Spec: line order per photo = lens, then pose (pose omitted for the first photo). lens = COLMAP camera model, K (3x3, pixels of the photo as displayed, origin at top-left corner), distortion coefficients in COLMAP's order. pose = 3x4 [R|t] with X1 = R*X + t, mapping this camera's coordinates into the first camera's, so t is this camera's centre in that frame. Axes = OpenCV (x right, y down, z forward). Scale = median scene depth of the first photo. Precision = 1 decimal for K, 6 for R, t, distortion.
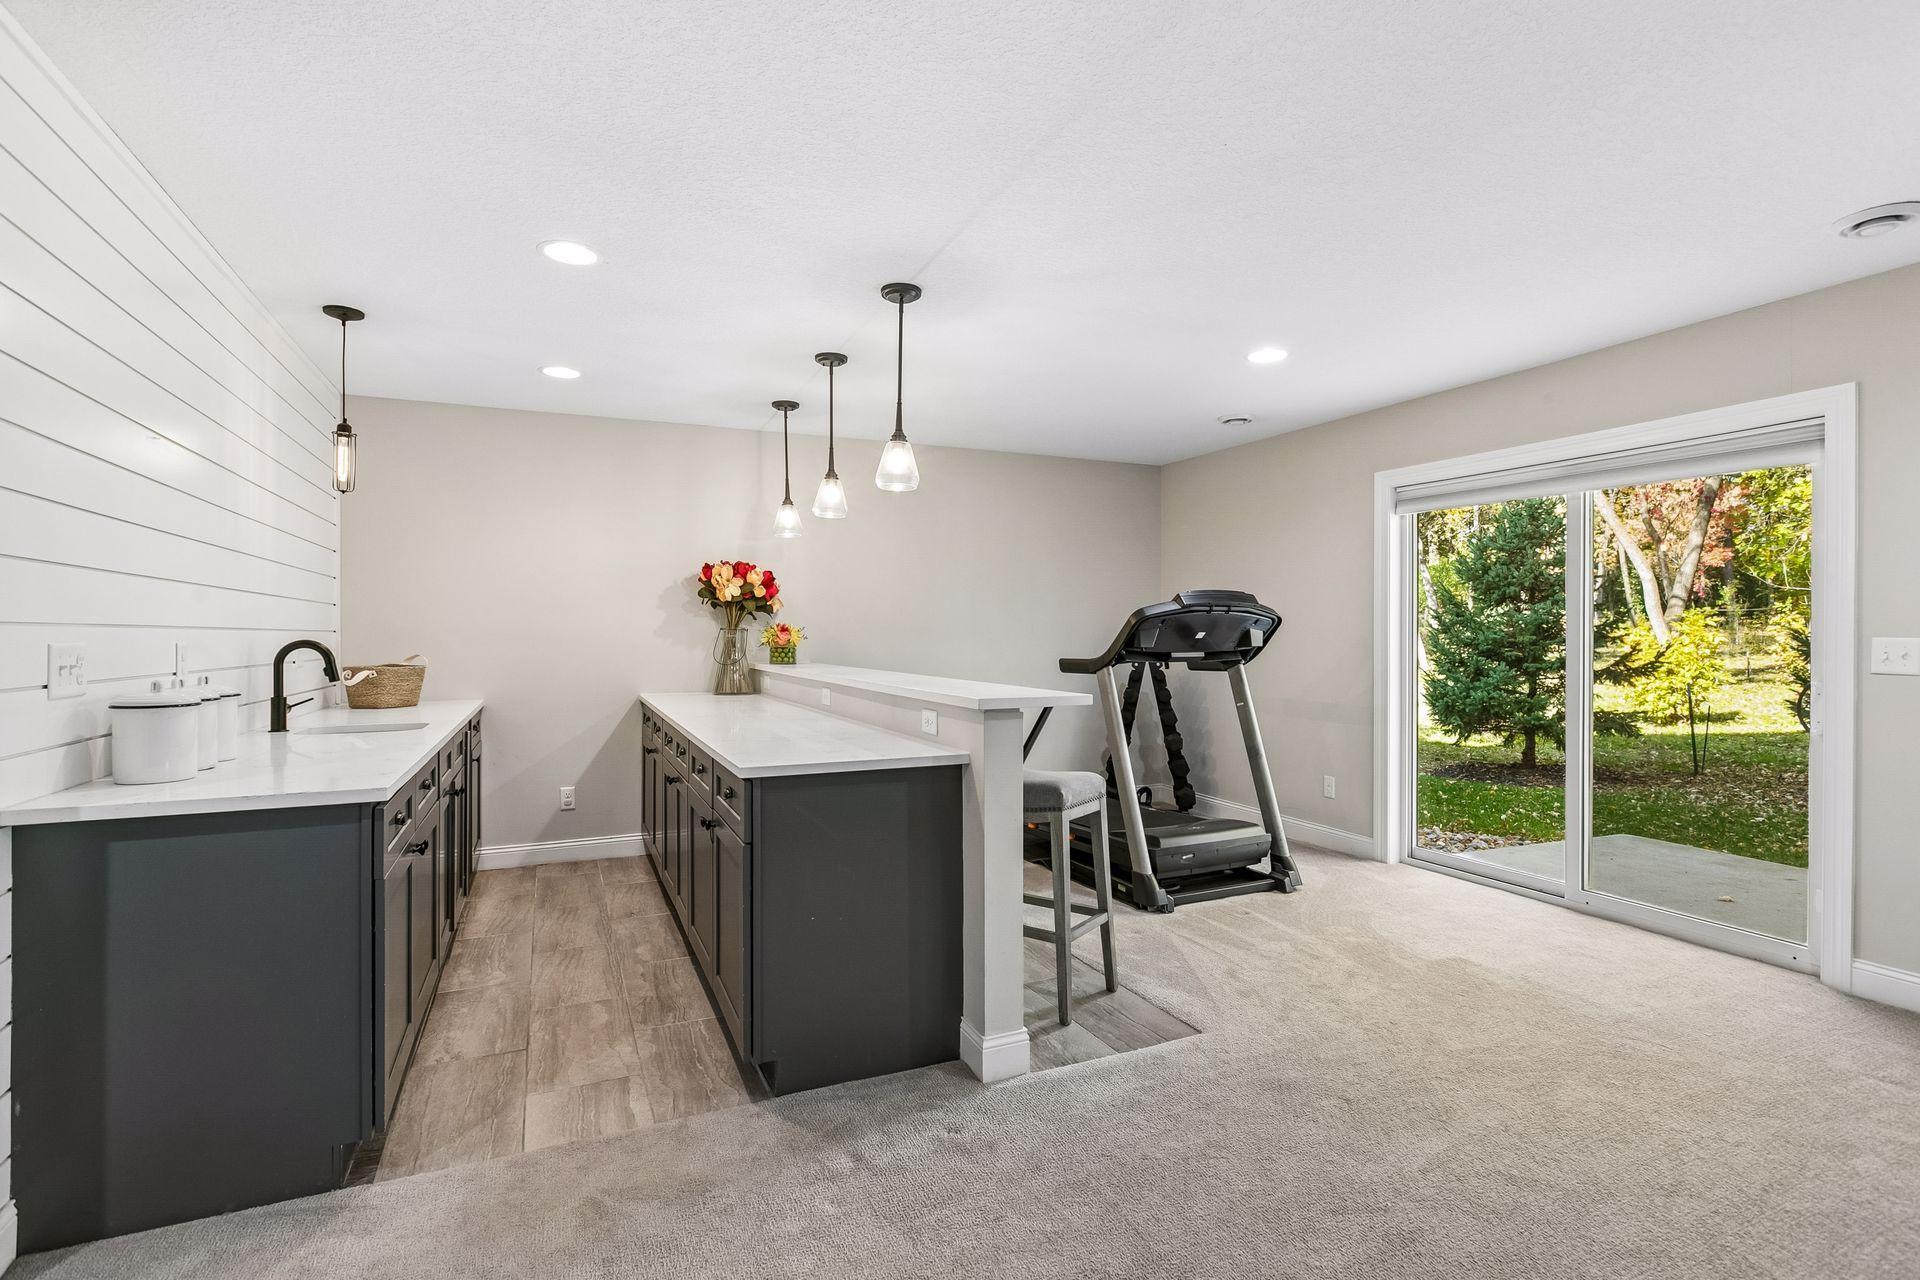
lens RADIAL K [[909.6, 0, 939.4], [0, 909.6, 638.7], [0, 0, 1]] dist [-0.002330, -0.001977]
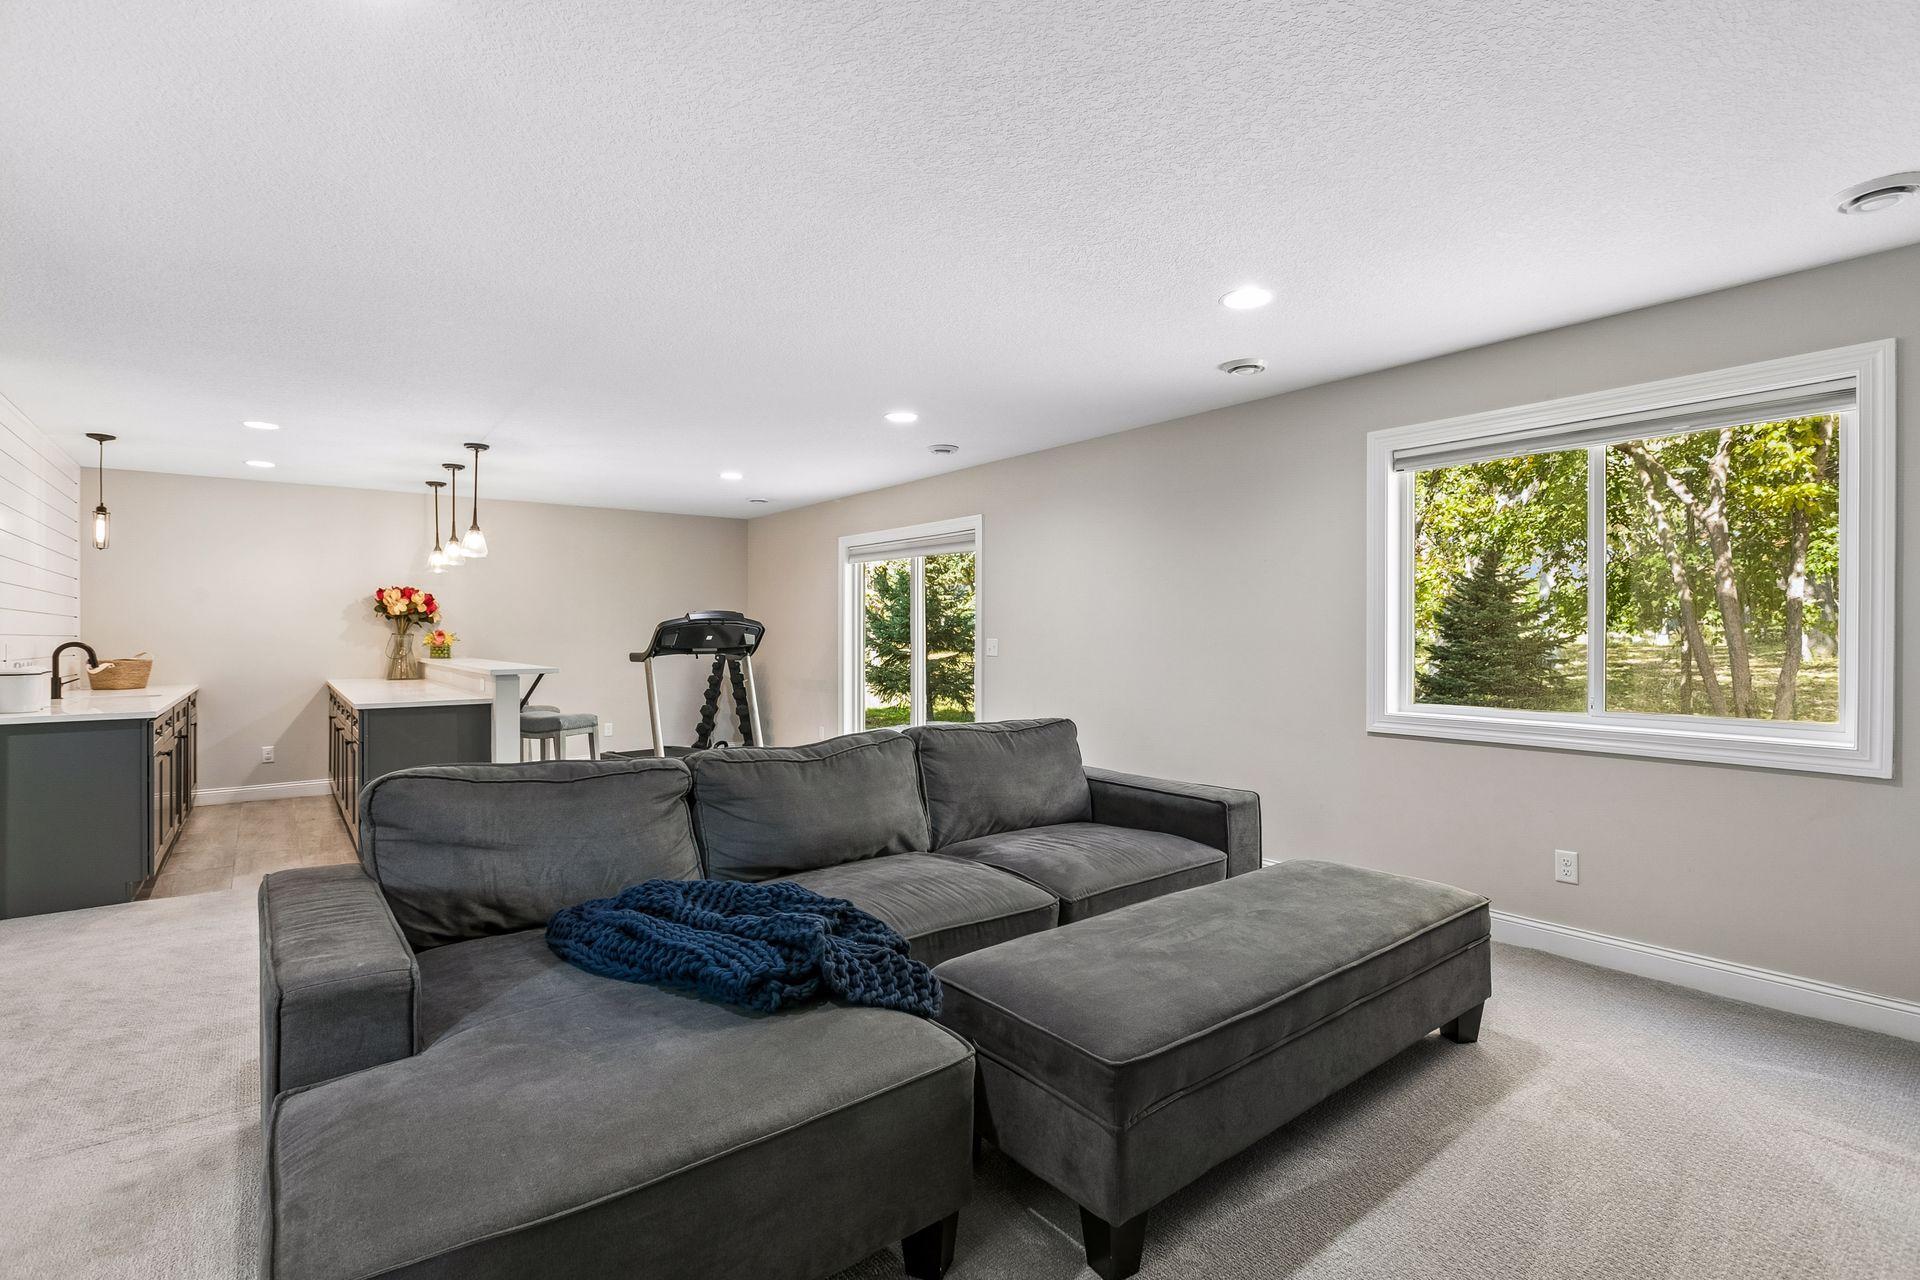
lens RADIAL K [[909.6, 0, 956.3], [0, 909.6, 636.3], [0, 0, 1]] dist [-0.002330, -0.001977]
pose [[0.970218, -0.001249, 0.242232, 0.320377], [0.002530, 0.999984, -0.004980, 0.002420], [-0.242222, 0.005444, 0.970206, -0.699960]]
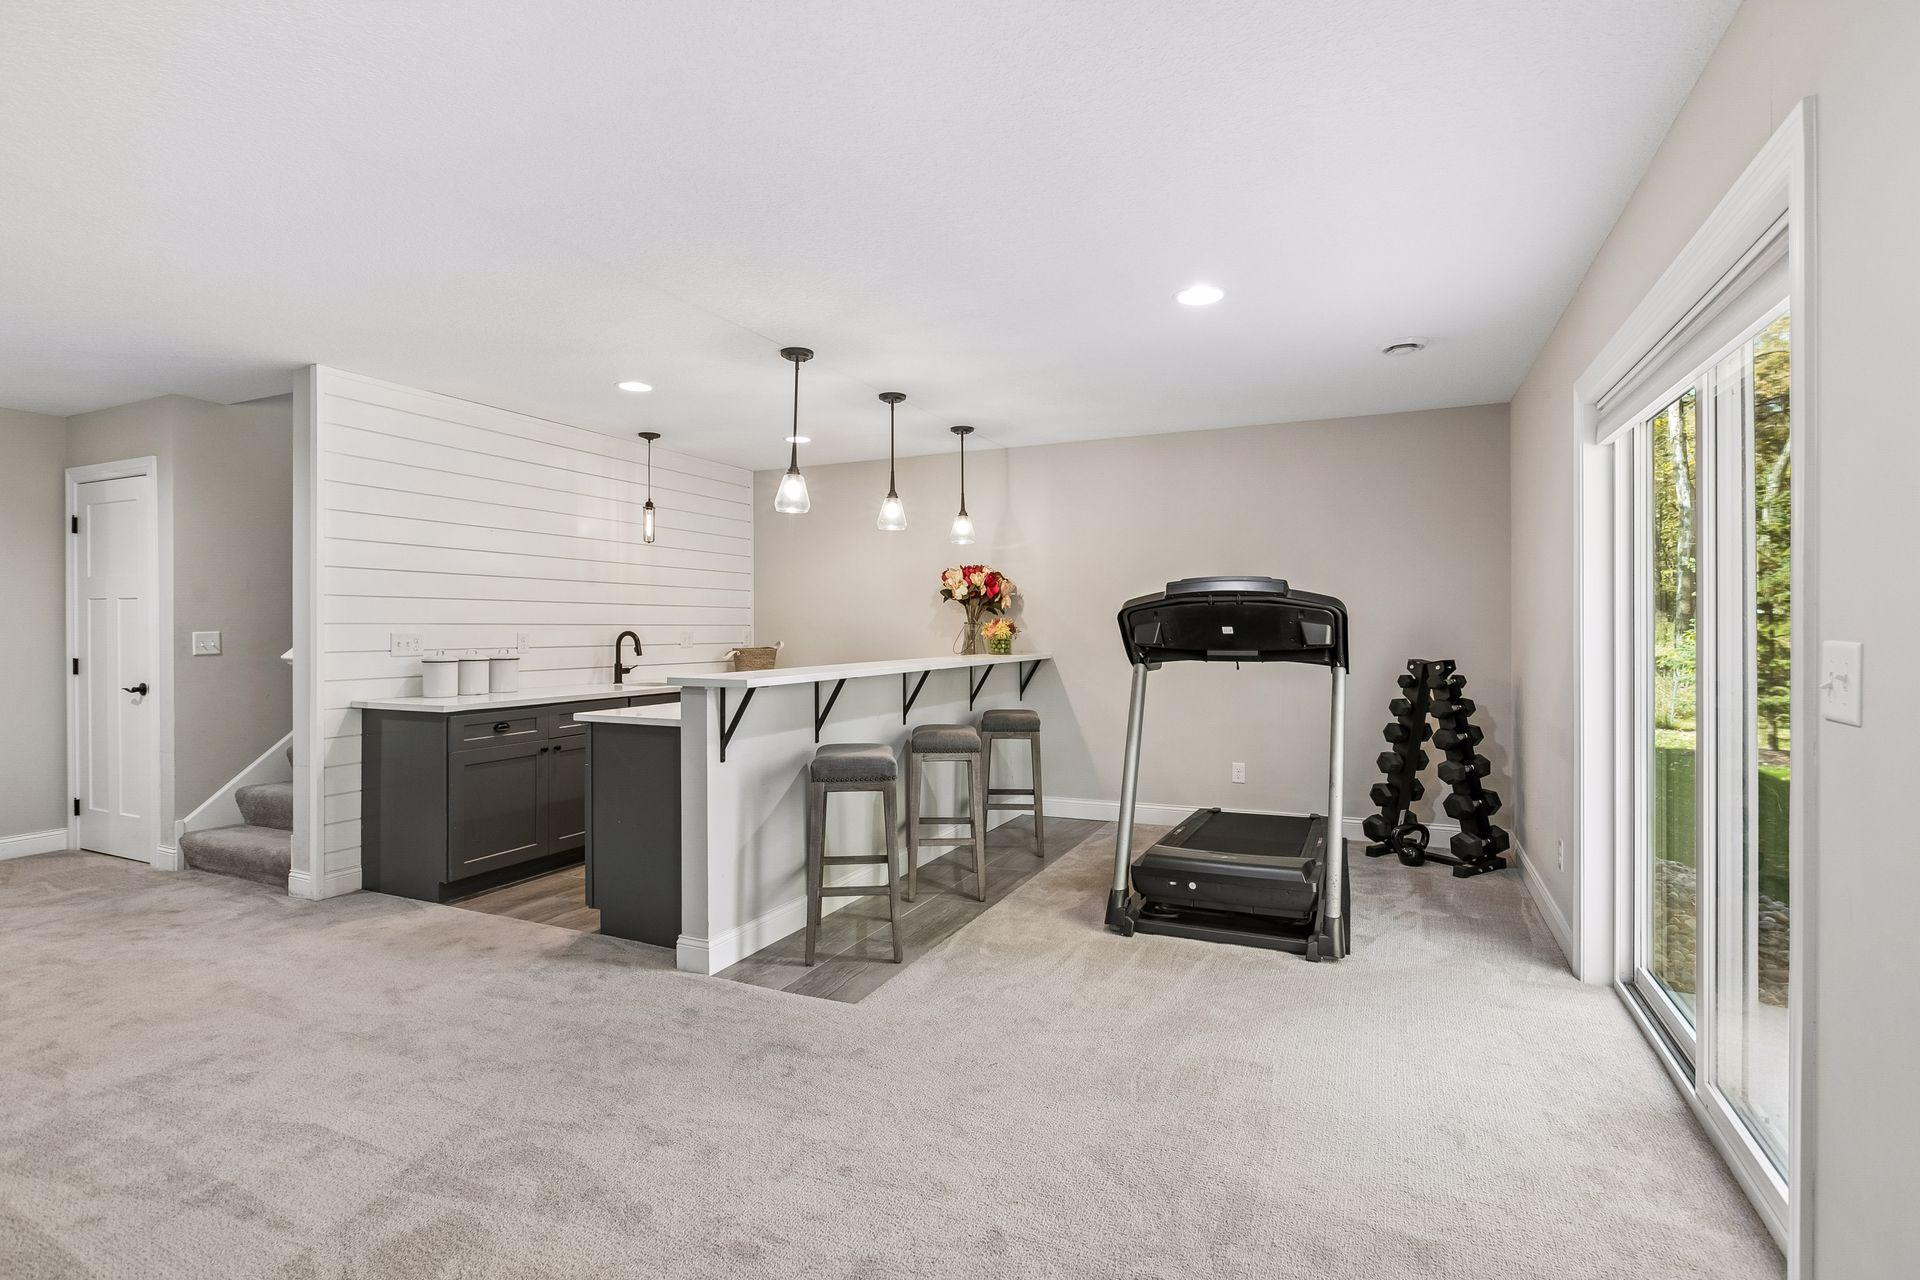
lens RADIAL K [[909.6, 0, 951.0], [0, 909.6, 636.9], [0, 0, 1]] dist [-0.002330, -0.001977]
pose [[0.656101, 0.009241, -0.754616, 0.751482], [-0.003625, 0.999952, 0.009093, -0.004404], [0.754664, -0.003231, 0.656103, 0.250288]]
